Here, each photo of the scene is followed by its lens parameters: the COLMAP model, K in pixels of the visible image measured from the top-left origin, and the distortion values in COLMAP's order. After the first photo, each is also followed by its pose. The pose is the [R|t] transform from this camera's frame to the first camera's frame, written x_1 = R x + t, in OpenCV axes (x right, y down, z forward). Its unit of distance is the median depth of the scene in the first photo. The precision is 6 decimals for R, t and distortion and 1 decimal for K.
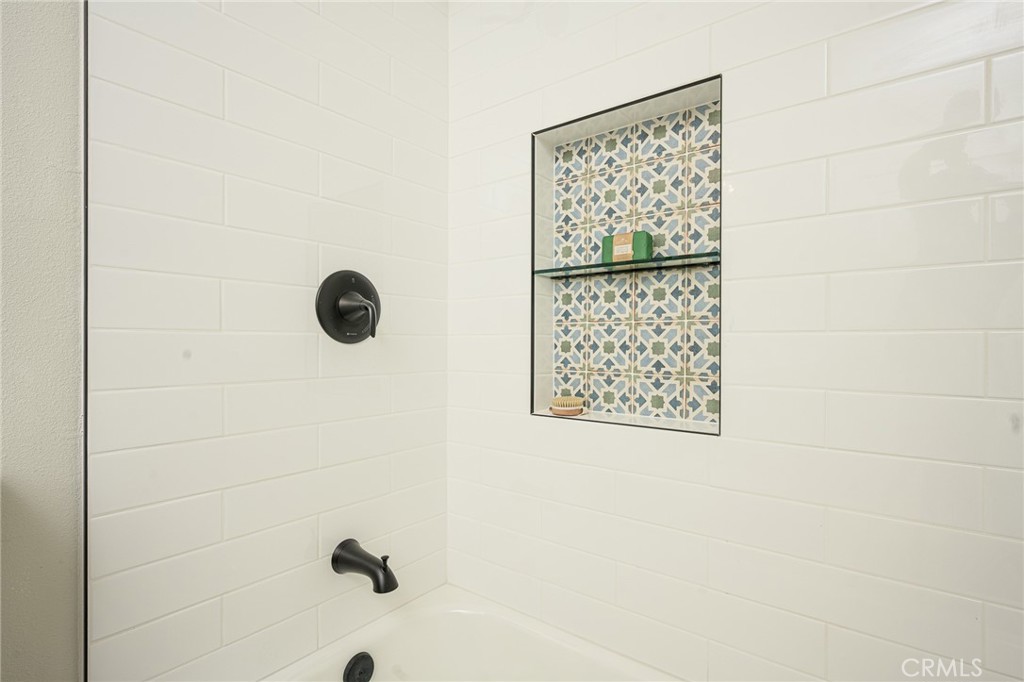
lens RADIAL K [[501.0, 0, 515.0], [0, 501.0, 343.1], [0, 0, 1]] dist [0.003265, 0.000284]
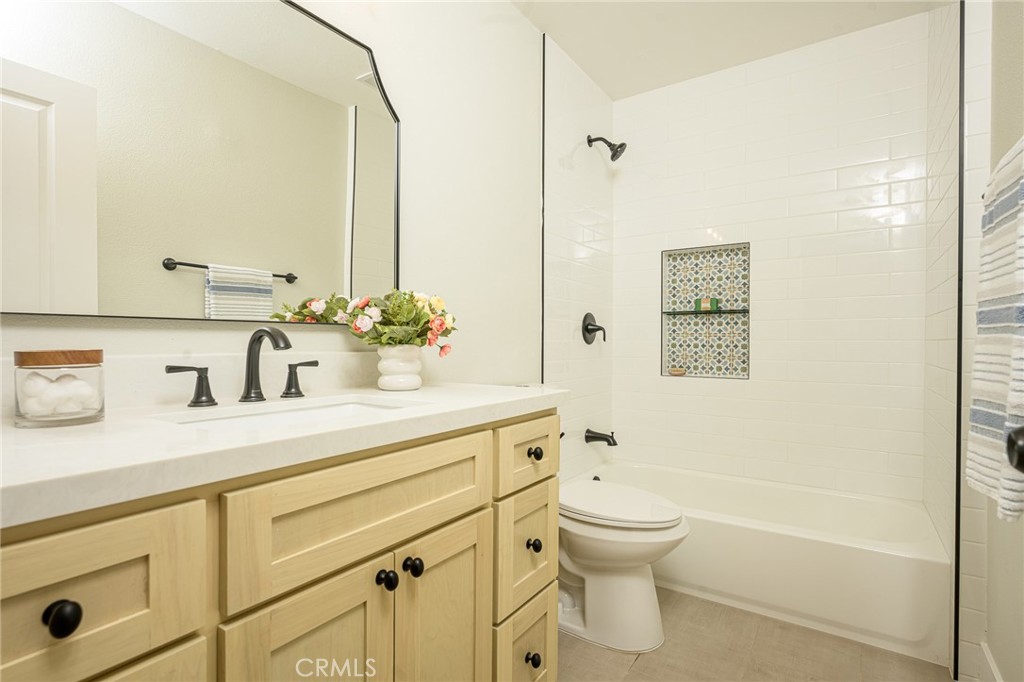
lens RADIAL K [[501.0, 0, 512.7], [0, 501.0, 343.4], [0, 0, 1]] dist [0.003265, 0.000284]
pose [[0.998455, -0.001806, 0.055530, -0.817572], [0.001497, 0.999983, 0.005608, -0.017713], [-0.055539, -0.005516, 0.998441, -1.309223]]
